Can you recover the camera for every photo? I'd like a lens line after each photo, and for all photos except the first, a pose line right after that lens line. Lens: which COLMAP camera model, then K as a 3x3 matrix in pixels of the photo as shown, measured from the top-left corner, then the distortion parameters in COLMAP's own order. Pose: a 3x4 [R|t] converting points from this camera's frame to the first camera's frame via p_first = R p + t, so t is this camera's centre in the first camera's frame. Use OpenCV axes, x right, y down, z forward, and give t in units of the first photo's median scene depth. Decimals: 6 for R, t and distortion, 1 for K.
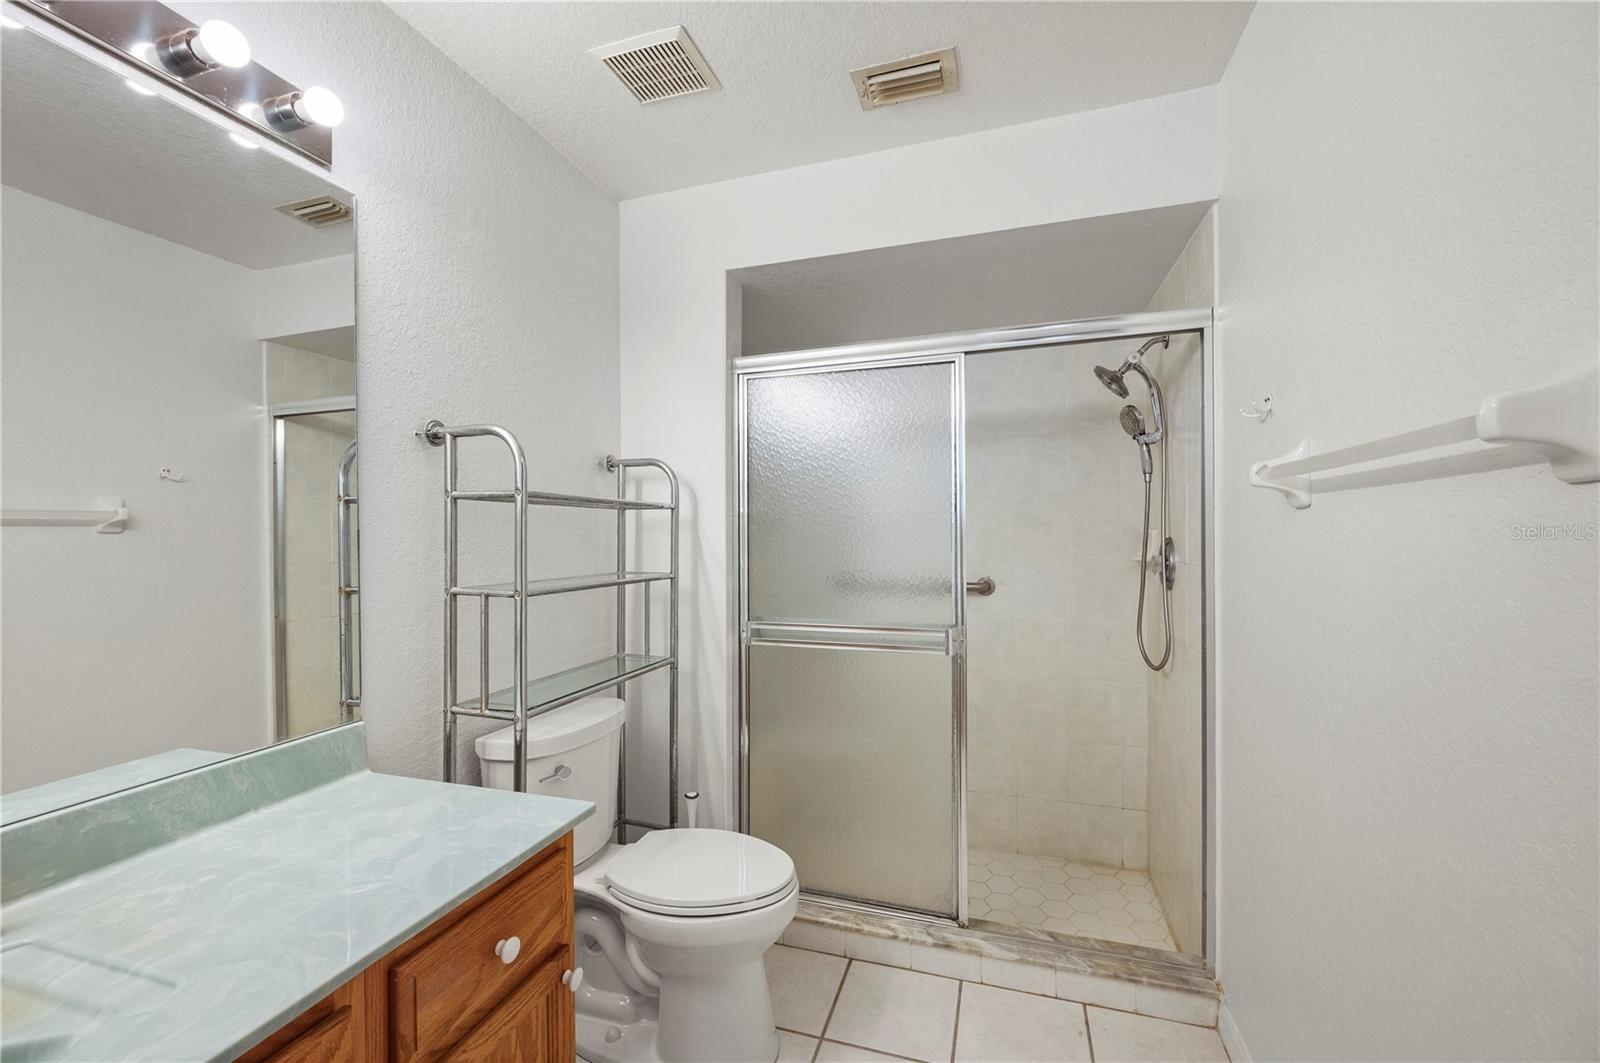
lens RADIAL K [[636.0, 0, 801.9], [0, 636.0, 534.5], [0, 0, 1]] dist [0.003218, -0.001427]
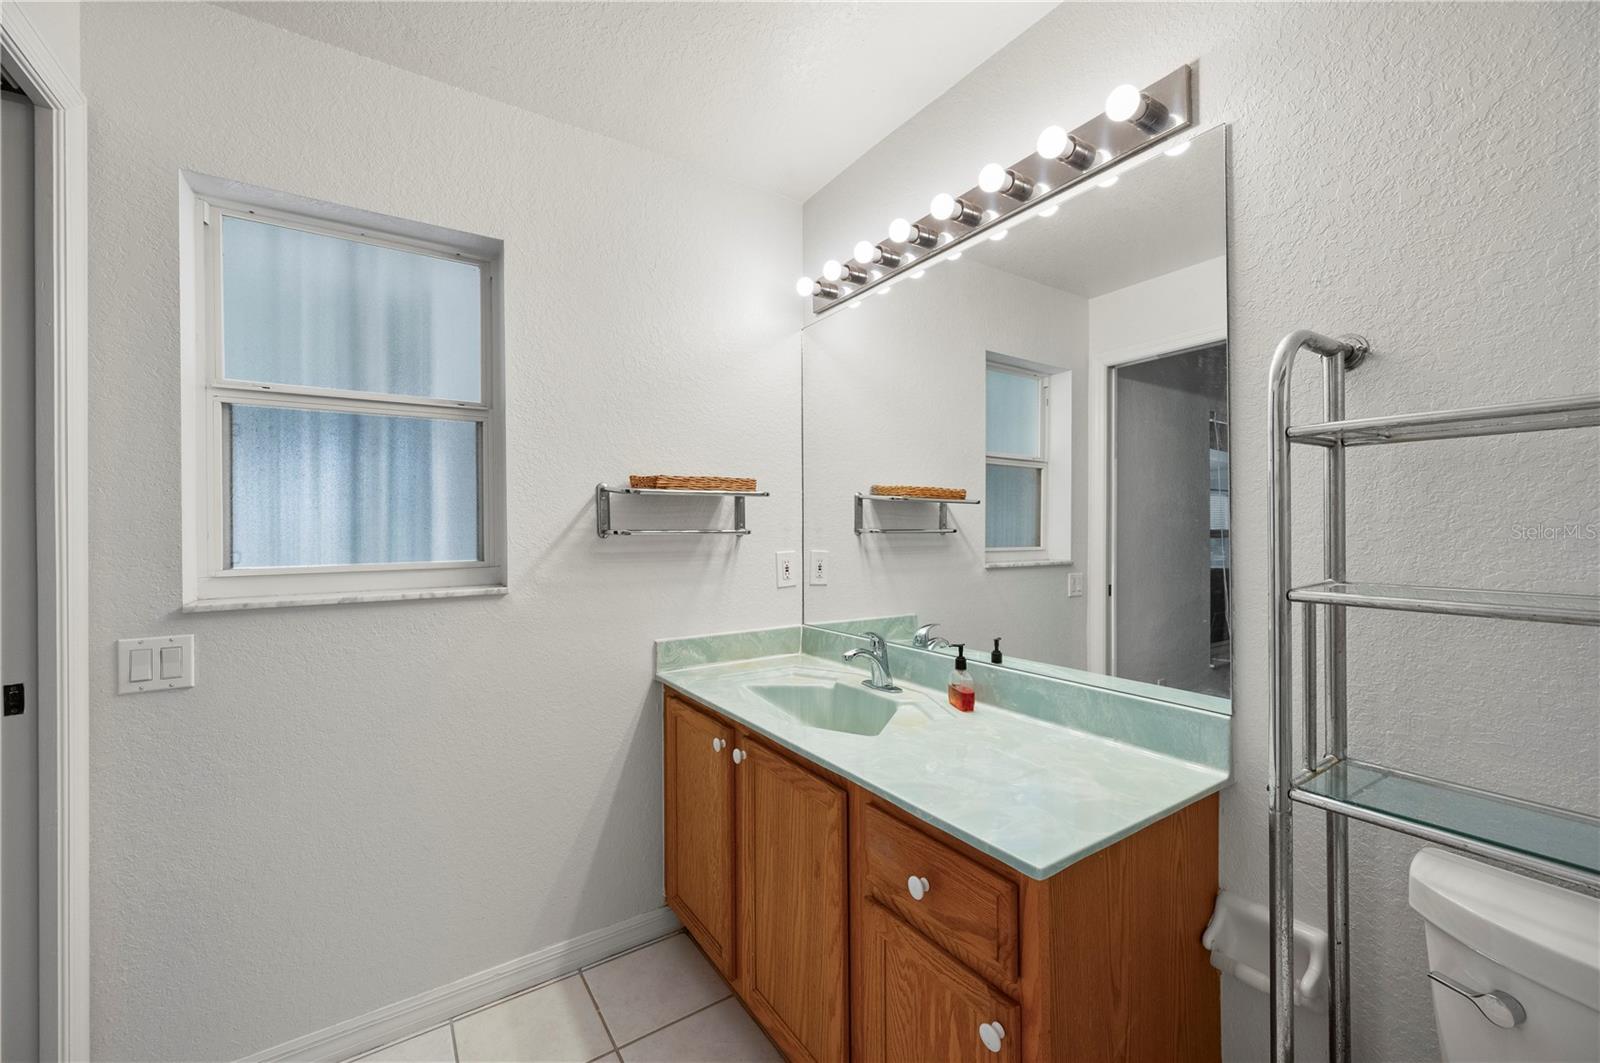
lens RADIAL K [[636.0, 0, 804.6], [0, 636.0, 530.1], [0, 0, 1]] dist [0.003218, -0.001427]
pose [[-0.621042, 0.016958, -0.783594, 0.475552], [0.012954, 0.999851, 0.011372, 0.021991], [0.783670, -0.003088, -0.621169, 1.431574]]
